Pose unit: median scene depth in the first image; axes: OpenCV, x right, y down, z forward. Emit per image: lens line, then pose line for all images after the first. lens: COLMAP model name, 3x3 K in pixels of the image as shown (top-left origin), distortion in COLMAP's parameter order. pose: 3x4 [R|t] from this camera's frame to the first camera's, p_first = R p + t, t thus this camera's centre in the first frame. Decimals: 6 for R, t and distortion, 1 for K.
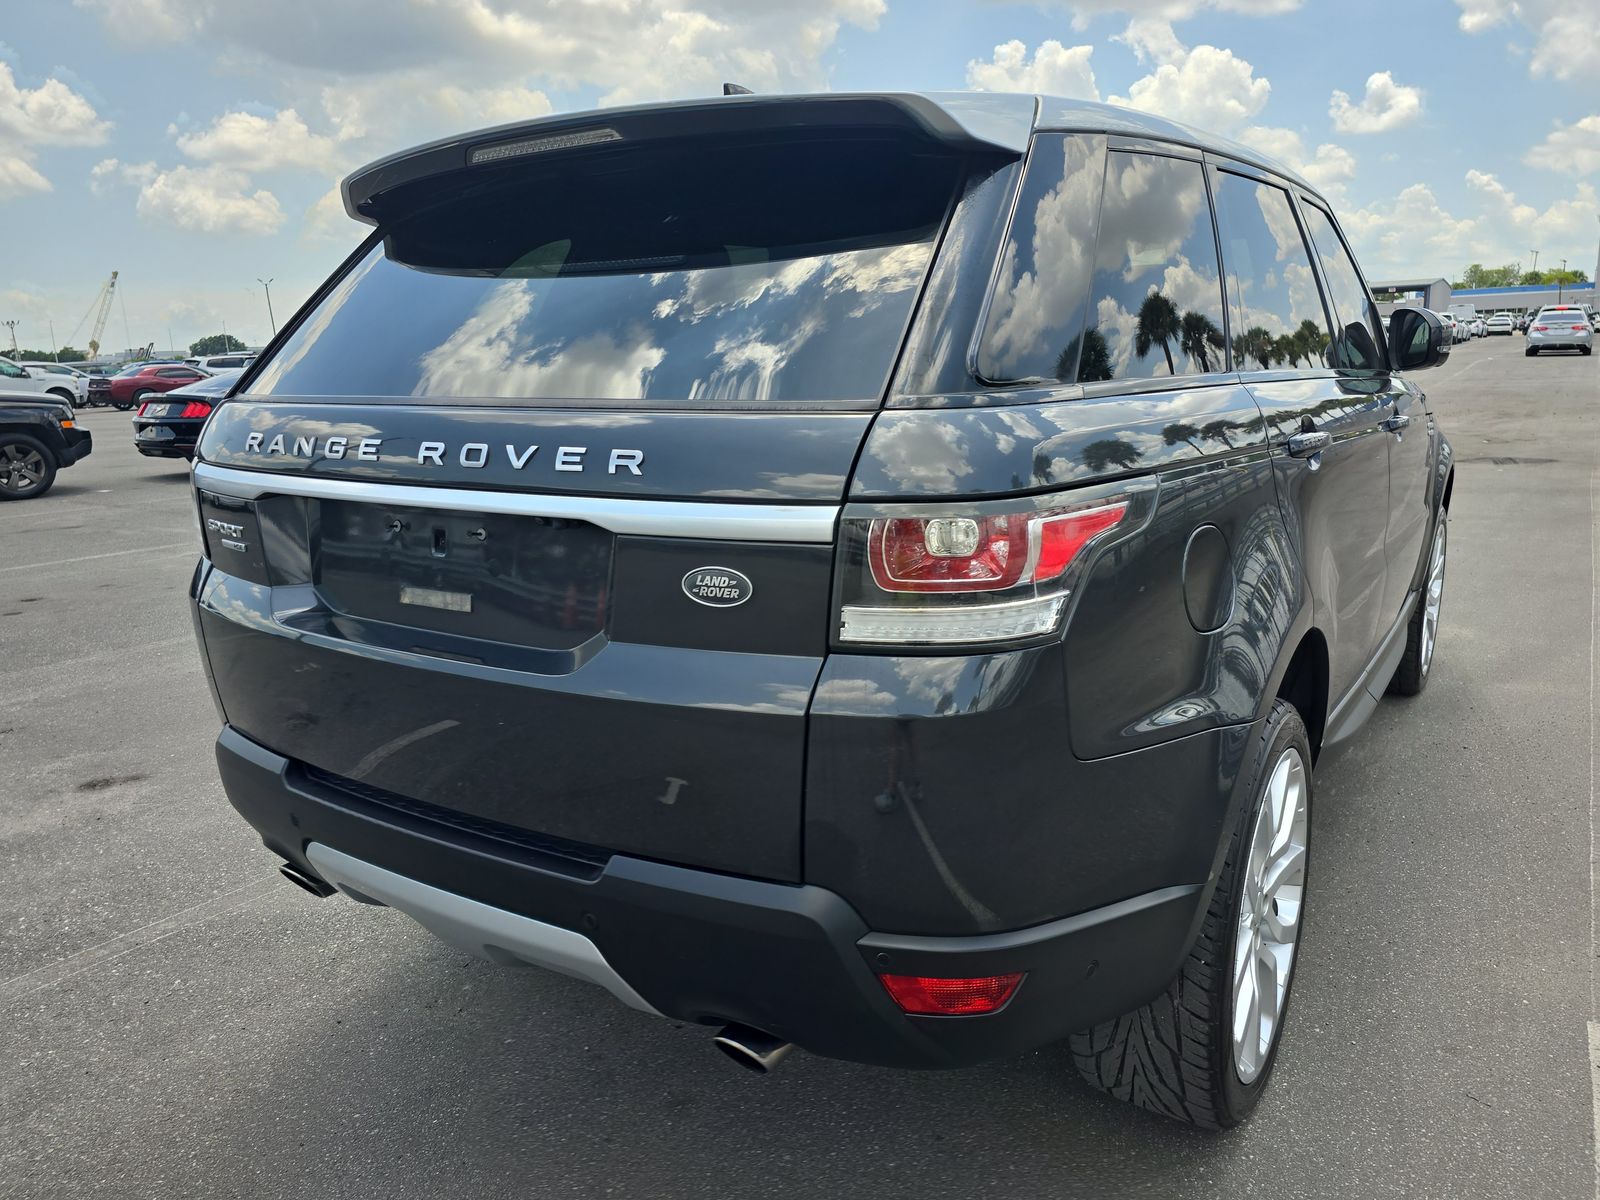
lens RADIAL K [[1130.0, 0, 800.0], [0, 1130.0, 600.0], [0, 0, 1]] dist [0.060748, -0.040762]
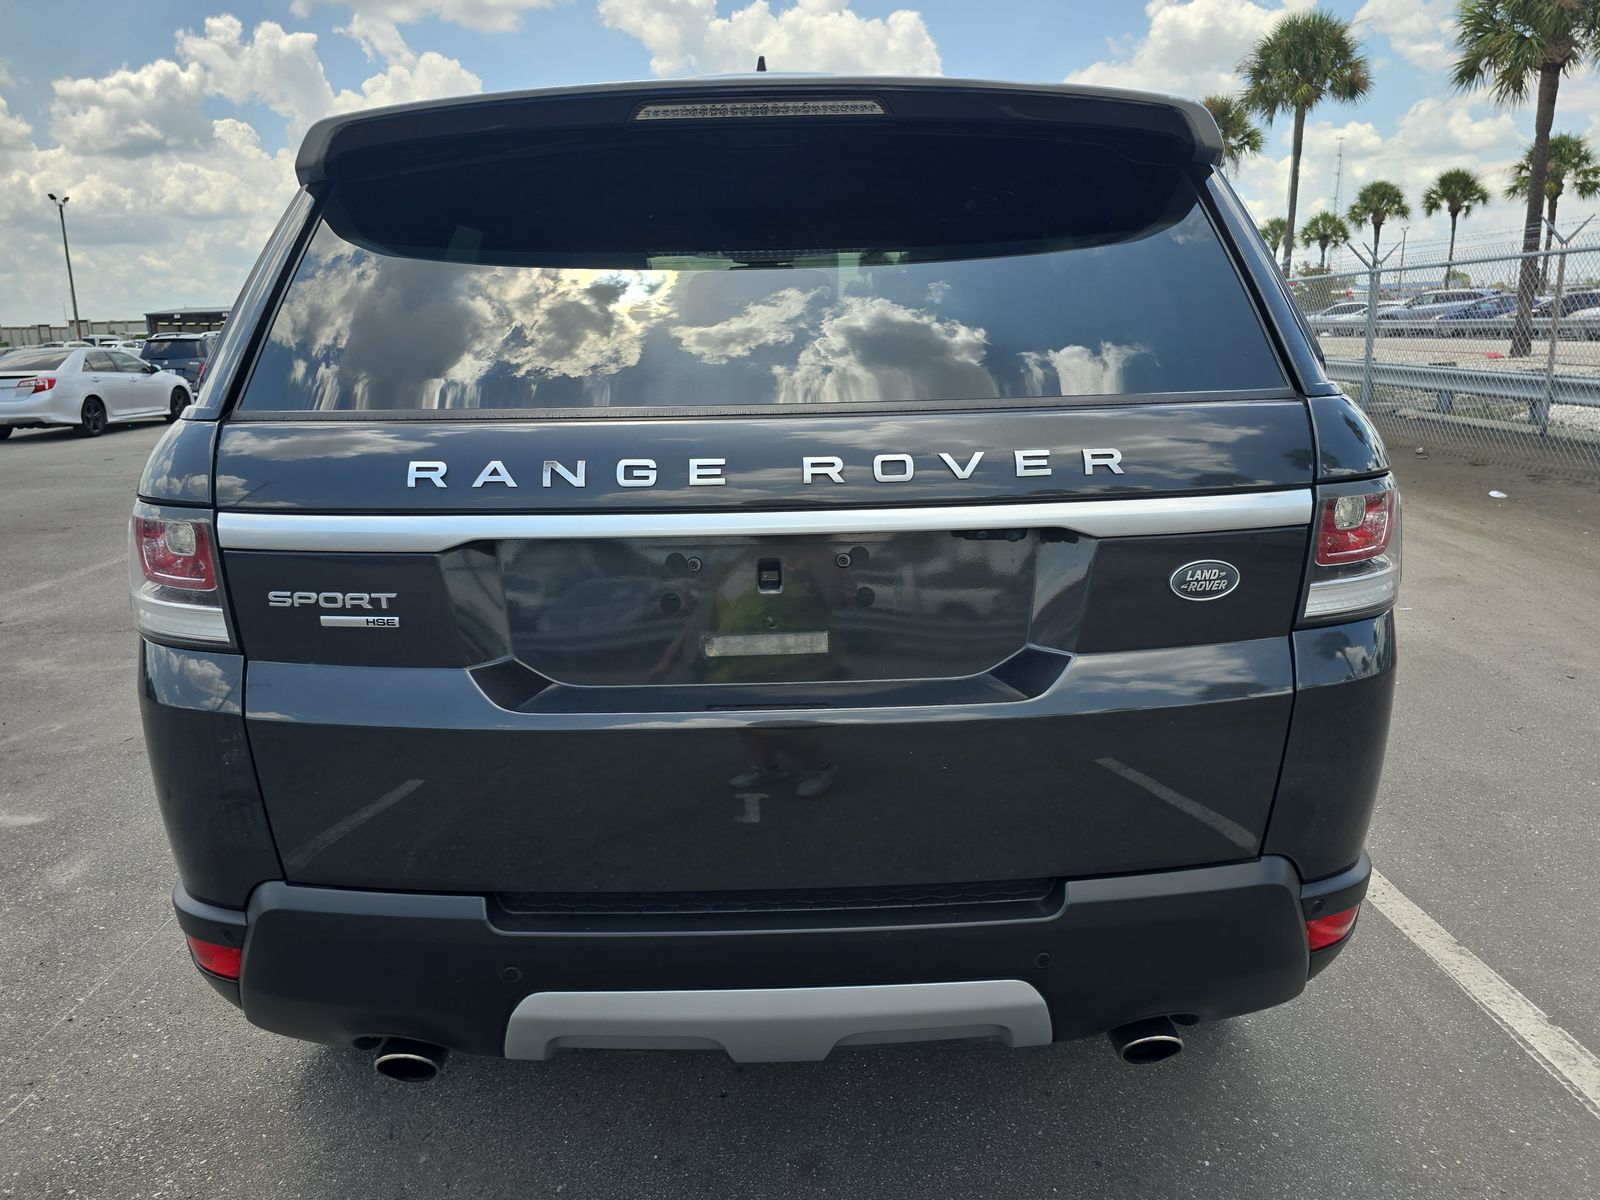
lens RADIAL K [[1130.0, 0, 800.0], [0, 1130.0, 600.0], [0, 0, 1]] dist [0.060748, -0.040762]
pose [[0.842084, -0.123768, 0.524953, -0.741237], [0.122367, 0.991775, 0.037539, -0.062307], [-0.525281, 0.032626, 0.850303, 0.279392]]
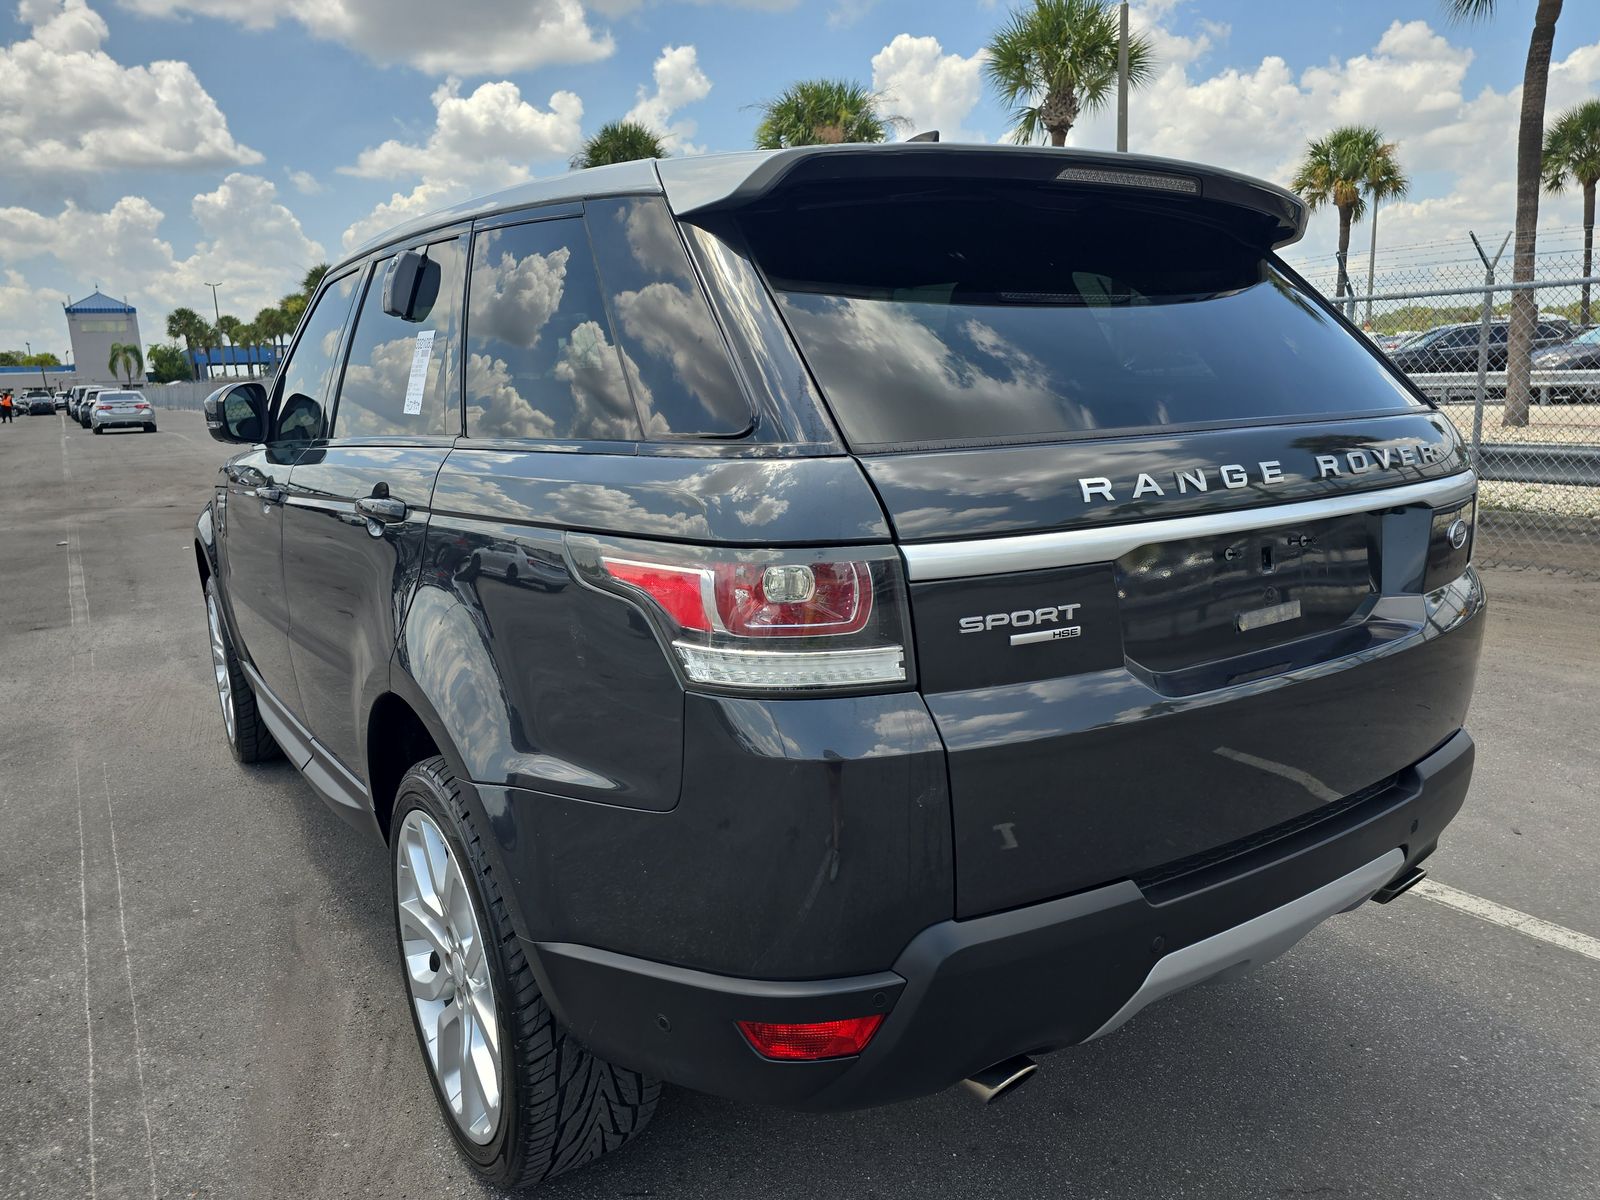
lens RADIAL K [[1130.0, 0, 800.0], [0, 1130.0, 600.0], [0, 0, 1]] dist [0.060748, -0.040762]
pose [[0.422865, -0.165759, 0.890904, -1.410978], [0.225045, 0.971539, 0.073945, -0.185326], [-0.877804, 0.169224, 0.448133, 0.919780]]
